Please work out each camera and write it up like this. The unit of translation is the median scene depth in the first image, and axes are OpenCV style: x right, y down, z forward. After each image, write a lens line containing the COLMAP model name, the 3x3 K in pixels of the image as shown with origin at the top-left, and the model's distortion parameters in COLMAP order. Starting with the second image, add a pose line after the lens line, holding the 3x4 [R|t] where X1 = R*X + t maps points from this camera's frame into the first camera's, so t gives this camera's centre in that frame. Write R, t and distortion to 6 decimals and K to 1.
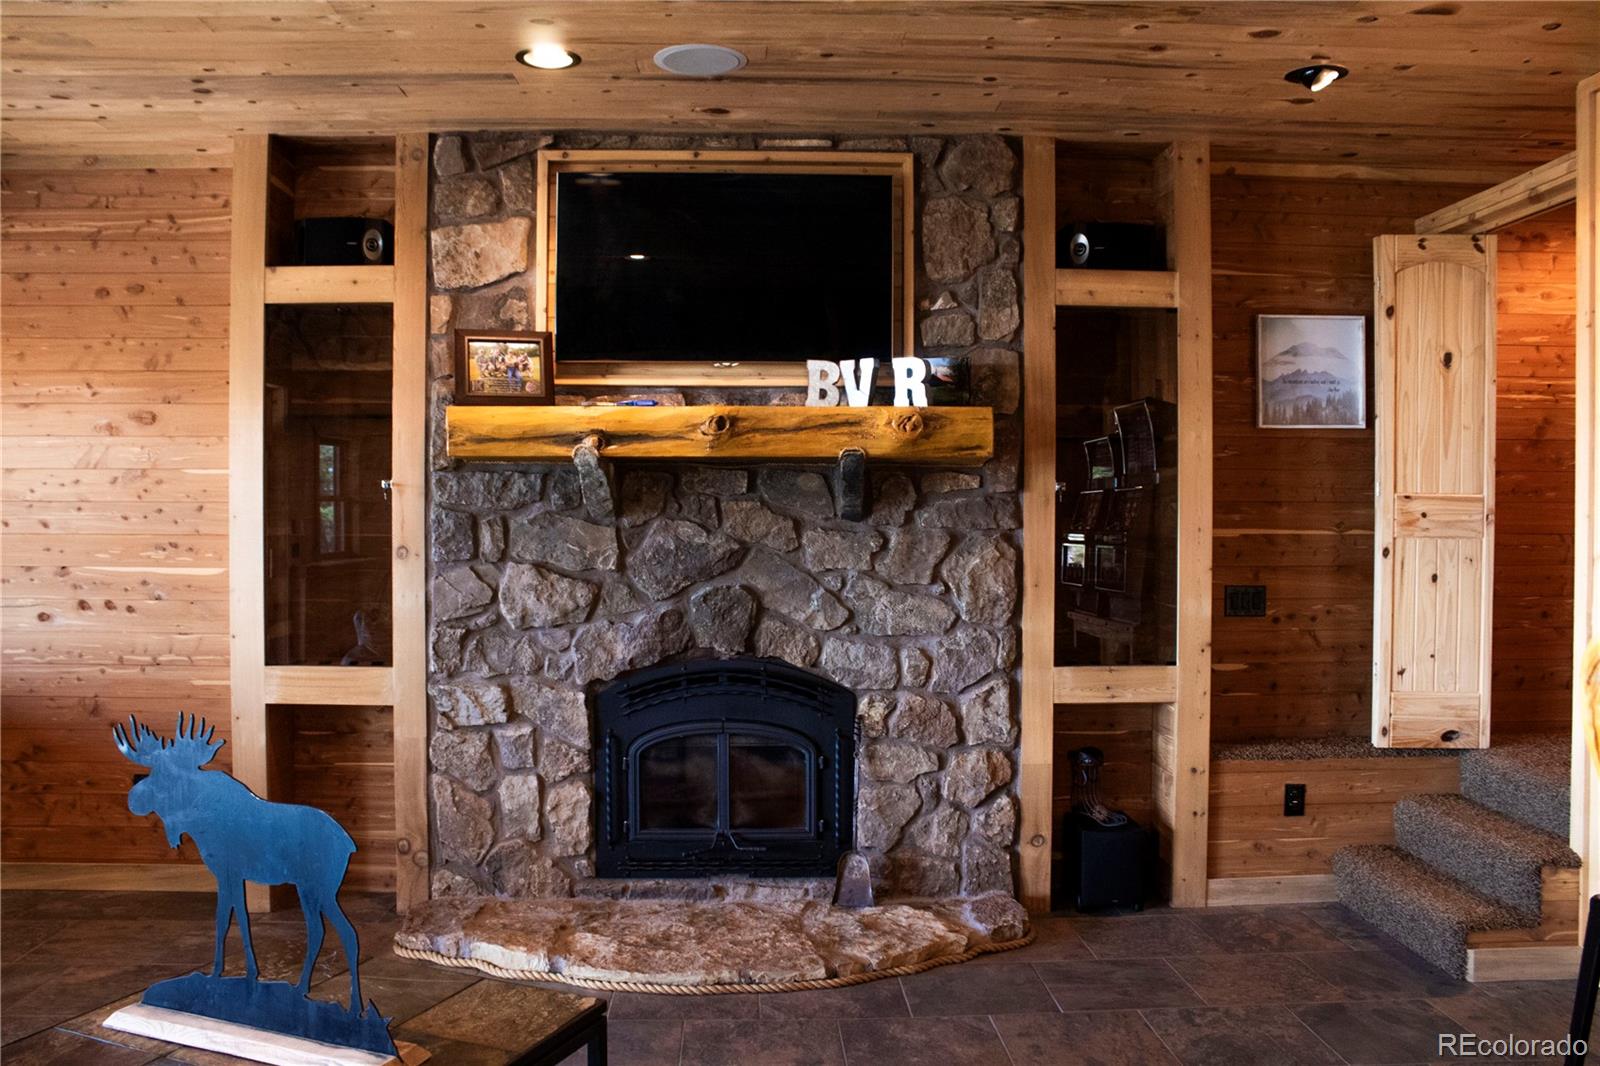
lens RADIAL K [[1305.0, 0, 786.8], [0, 1305.0, 523.4], [0, 0, 1]] dist [-0.123777, 0.055695]
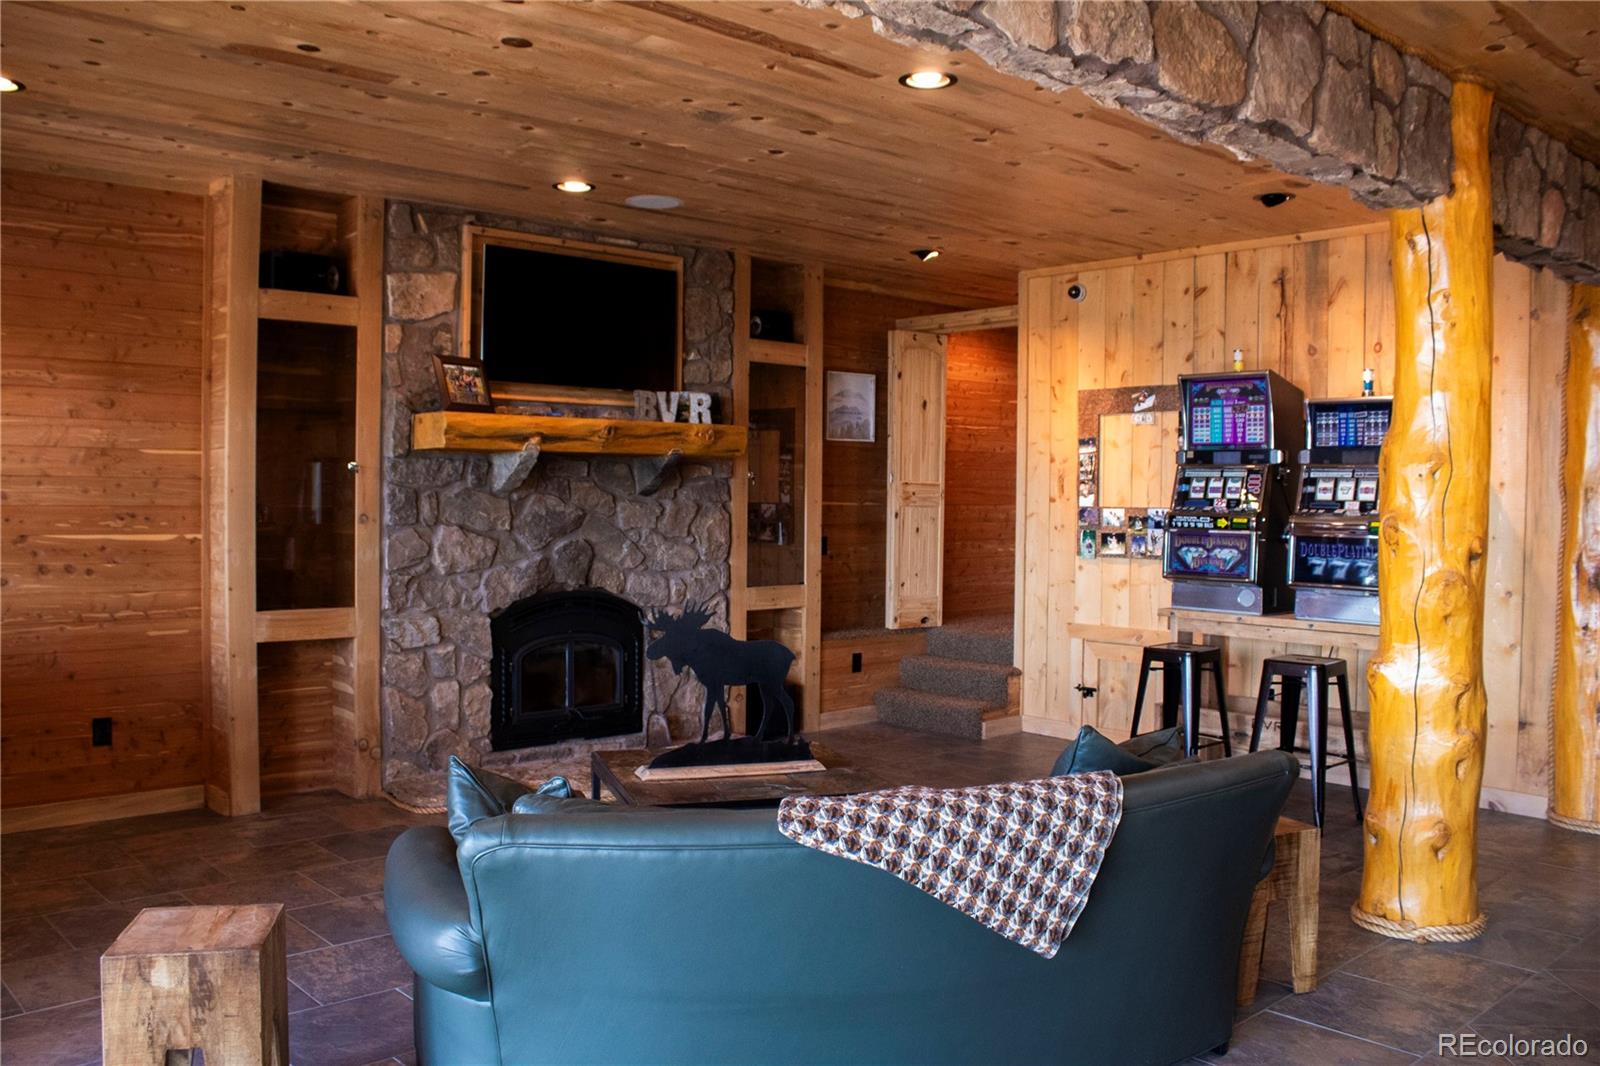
lens RADIAL K [[1325.2, 0, 796.1], [0, 1325.2, 525.2], [0, 0, 1]] dist [-0.168034, 0.152132]
pose [[0.762516, -0.009976, 0.646892, -0.804236], [-0.001116, 0.999859, 0.016735, 0.006284], [-0.646968, -0.013483, 0.762398, -0.282660]]
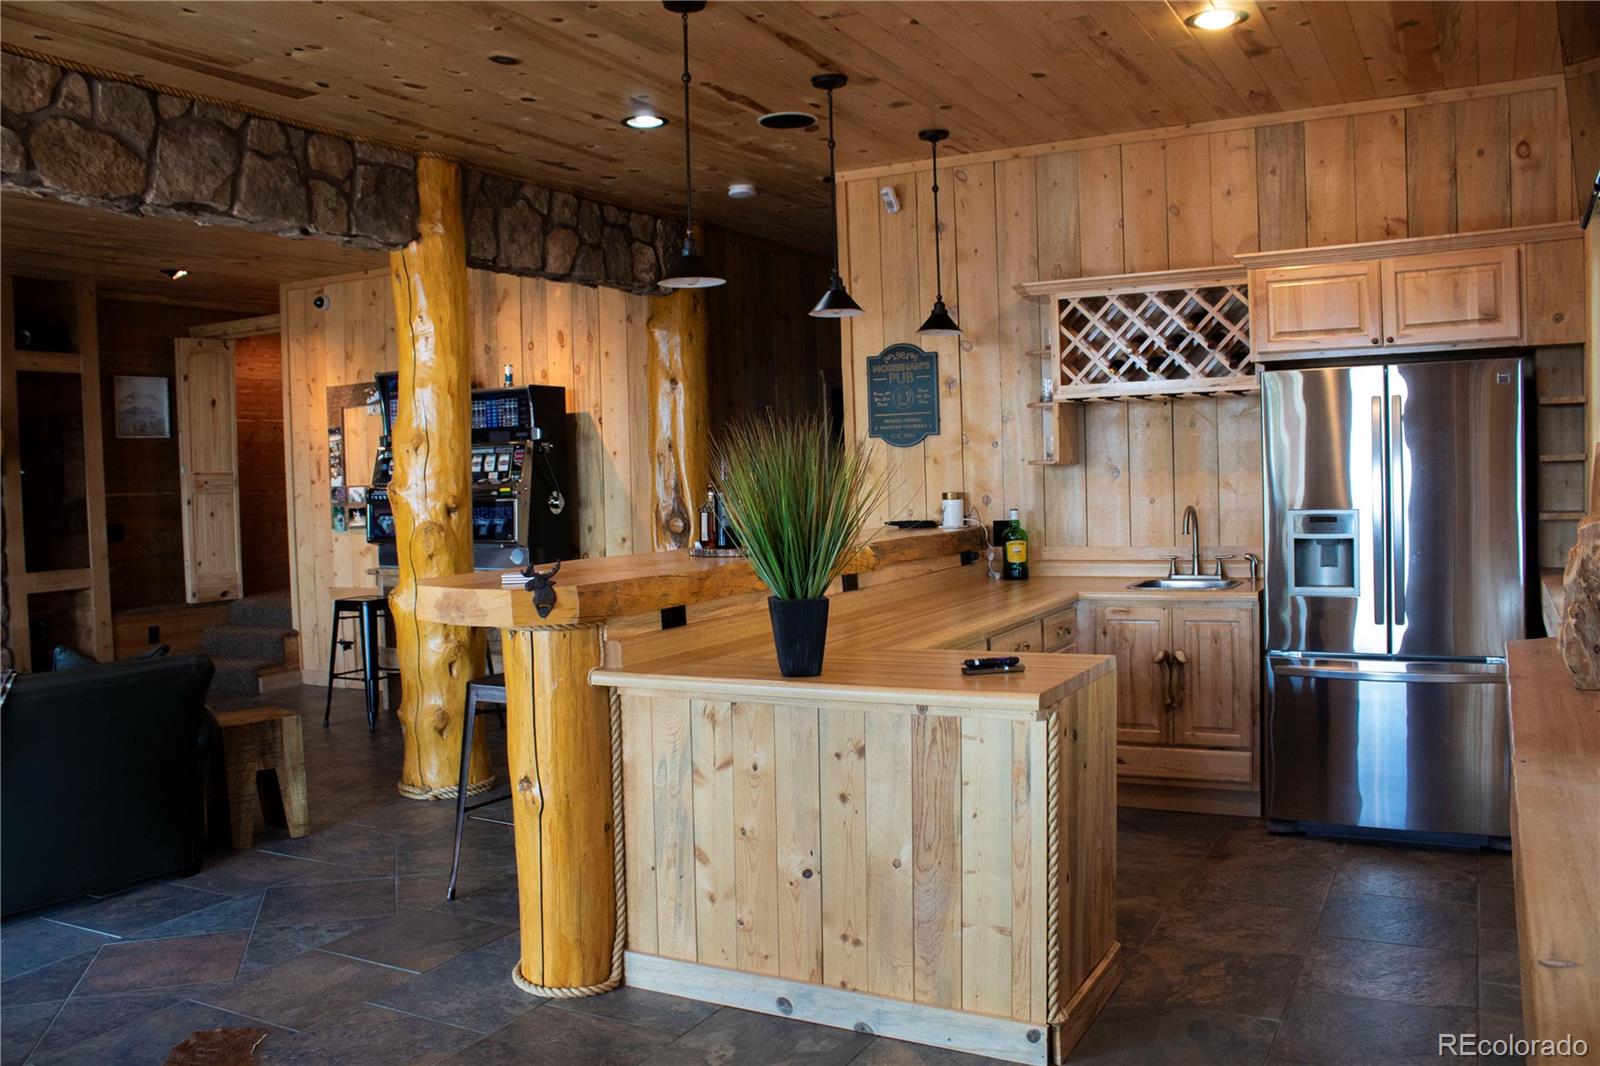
lens RADIAL K [[1325.2, 0, 793.2], [0, 1325.2, 521.4], [0, 0, 1]] dist [-0.168034, 0.152132]
pose [[0.506847, -0.050364, 0.860564, -0.761496], [0.042172, 0.998545, 0.033602, 0.025269], [-0.861004, 0.019261, 0.508234, -0.799868]]
